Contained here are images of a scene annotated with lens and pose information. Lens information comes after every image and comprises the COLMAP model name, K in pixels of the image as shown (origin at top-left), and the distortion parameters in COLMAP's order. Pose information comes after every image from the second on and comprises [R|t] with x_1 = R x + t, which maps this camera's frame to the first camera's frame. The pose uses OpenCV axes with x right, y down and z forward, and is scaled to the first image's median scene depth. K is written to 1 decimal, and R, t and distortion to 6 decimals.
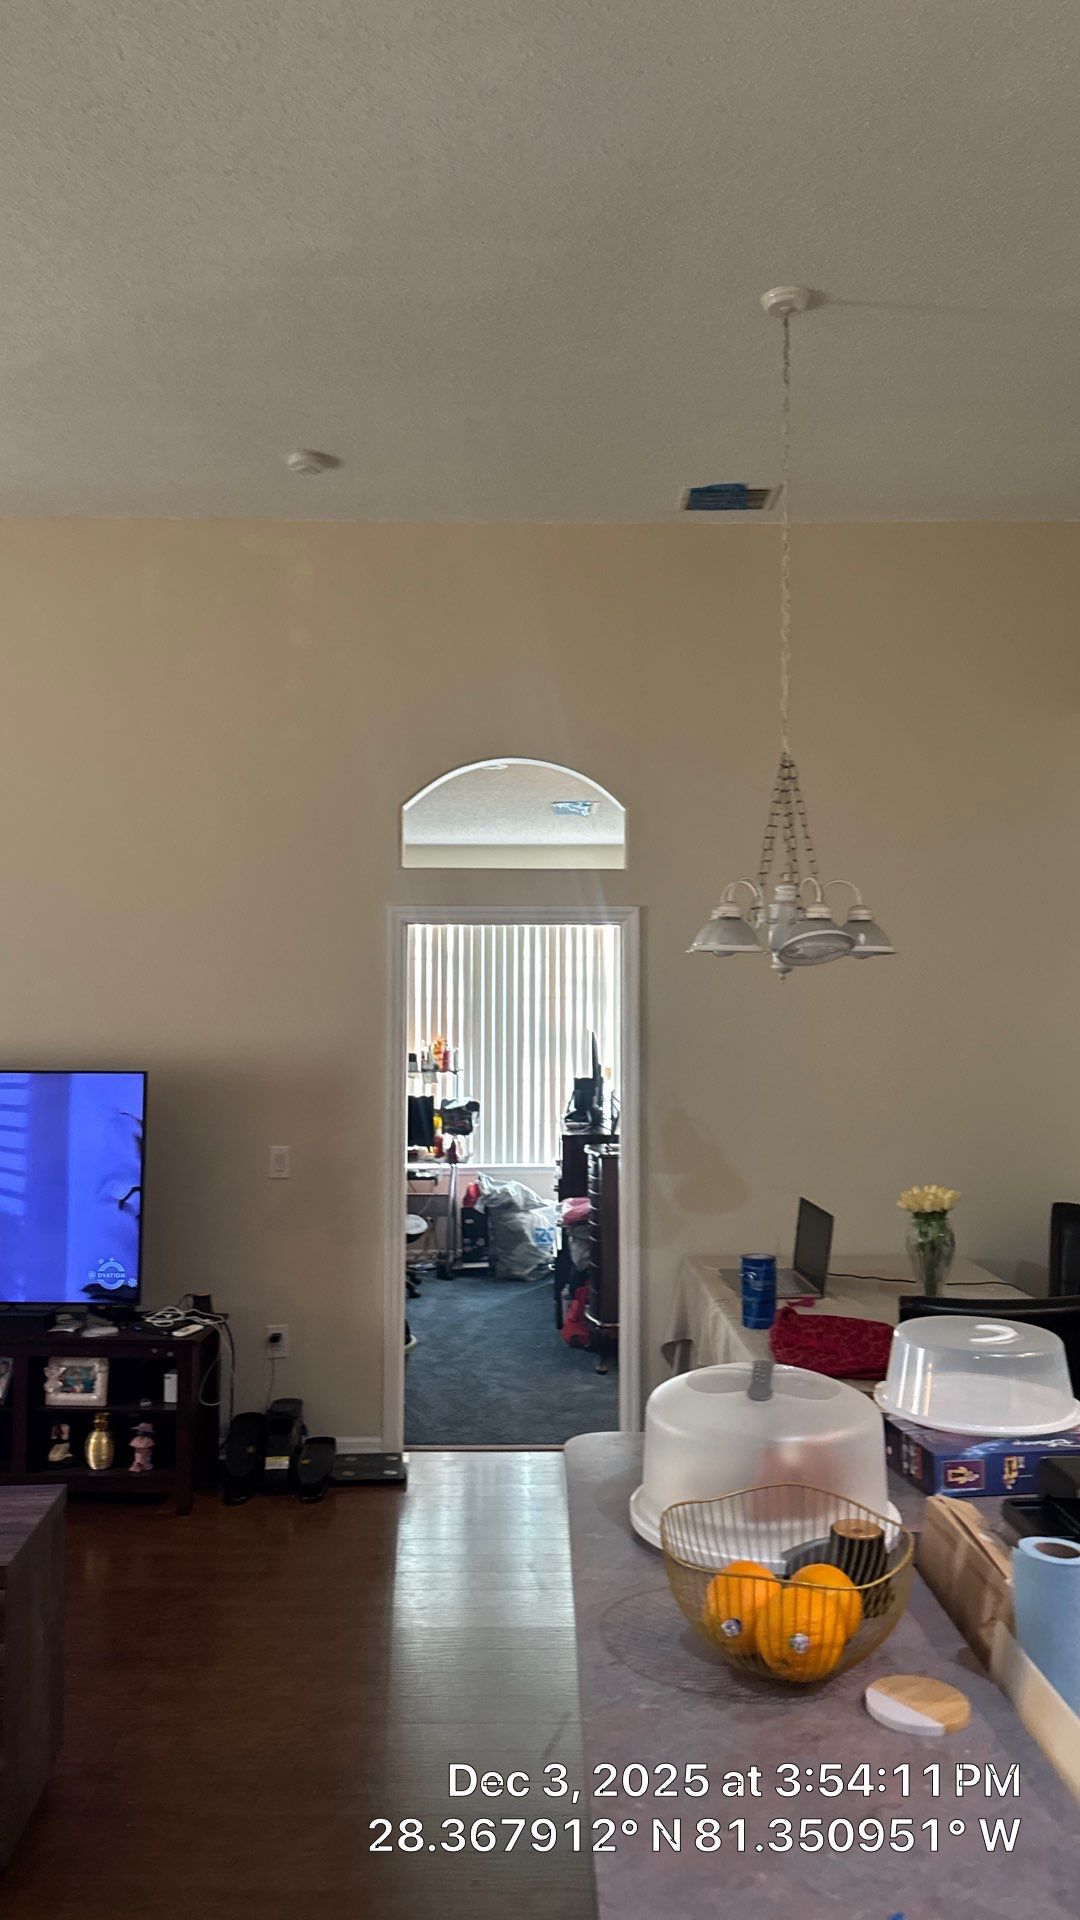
lens RADIAL K [[1338.0, 0, 544.0], [0, 1338.0, 971.5], [0, 0, 1]] dist [0.113096, -0.163001]
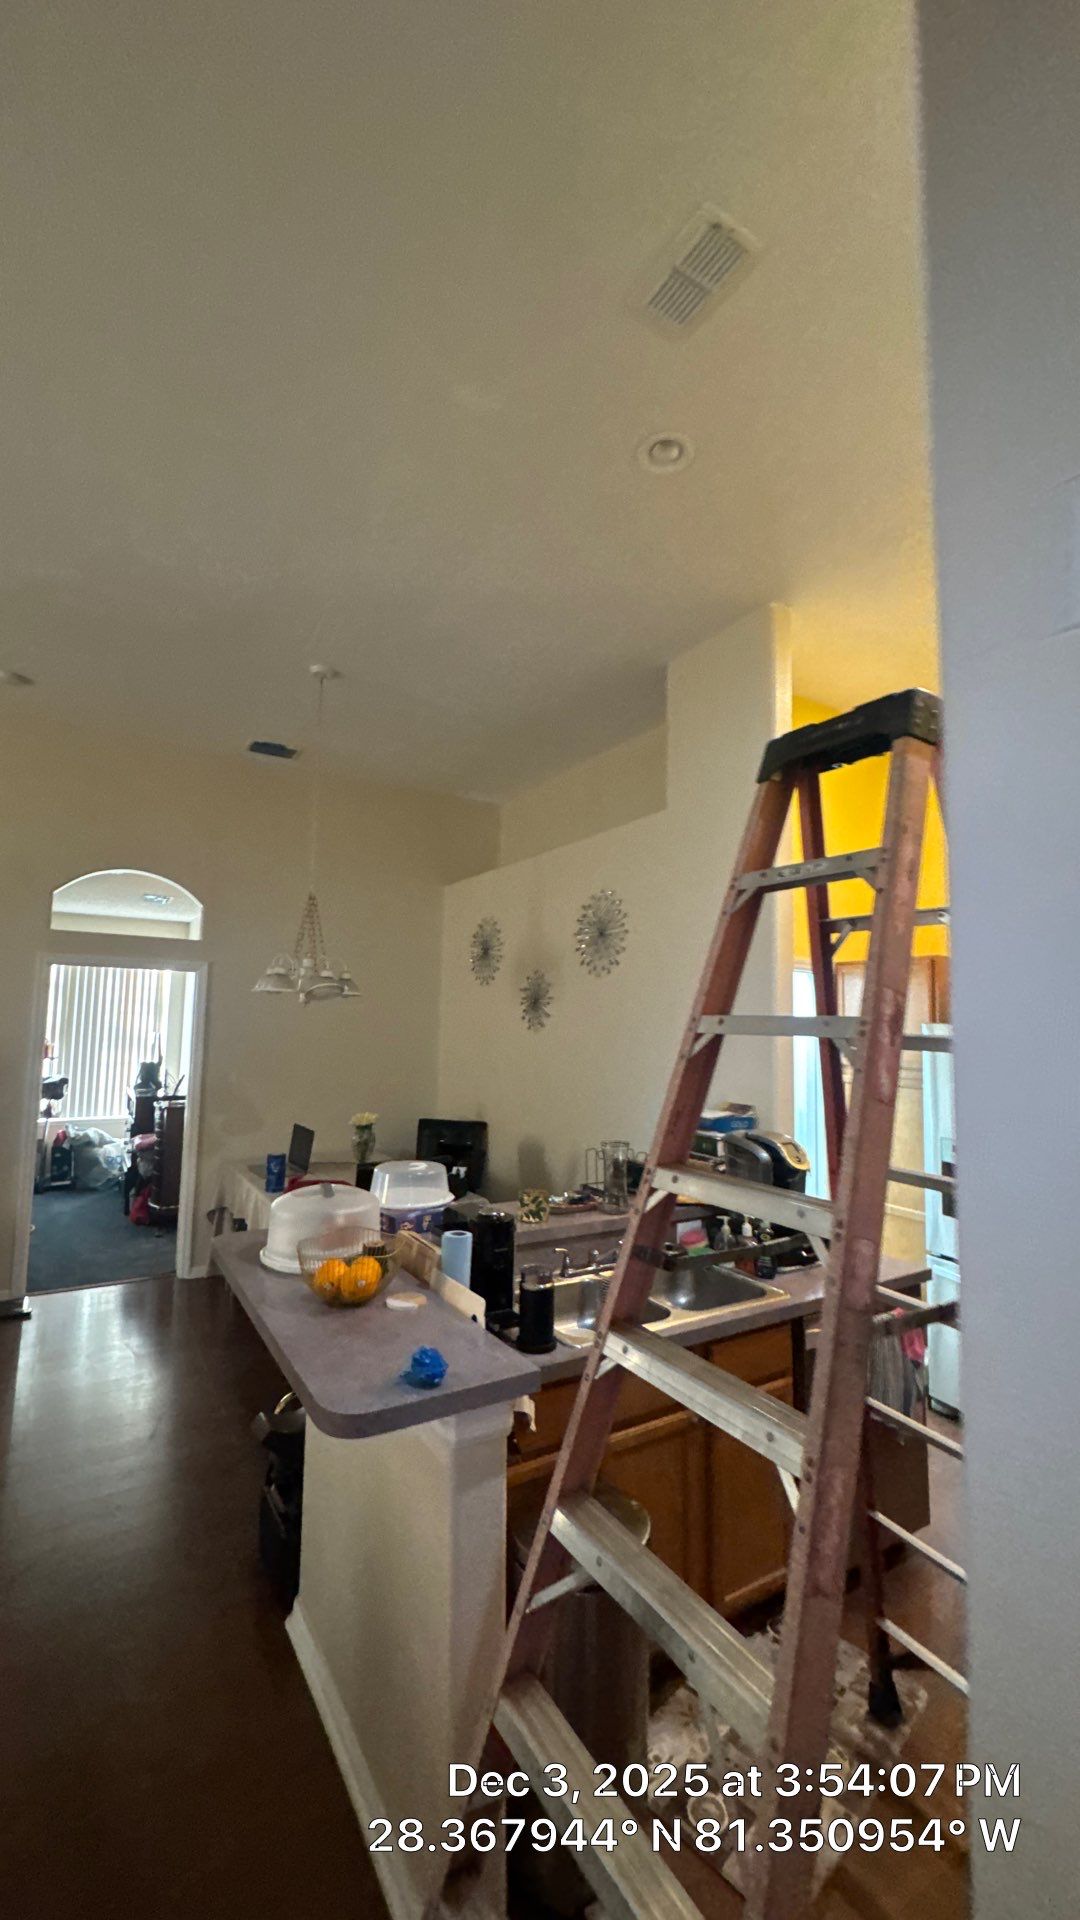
lens RADIAL K [[776.7, 0, 542.6], [0, 776.7, 966.8], [0, 0, 1]] dist [-0.002358, 0.000170]
pose [[0.854651, 0.060212, 0.515700, -0.078237], [-0.035409, 0.997700, -0.057807, 0.000373], [-0.517995, 0.031144, 0.854817, -0.099939]]
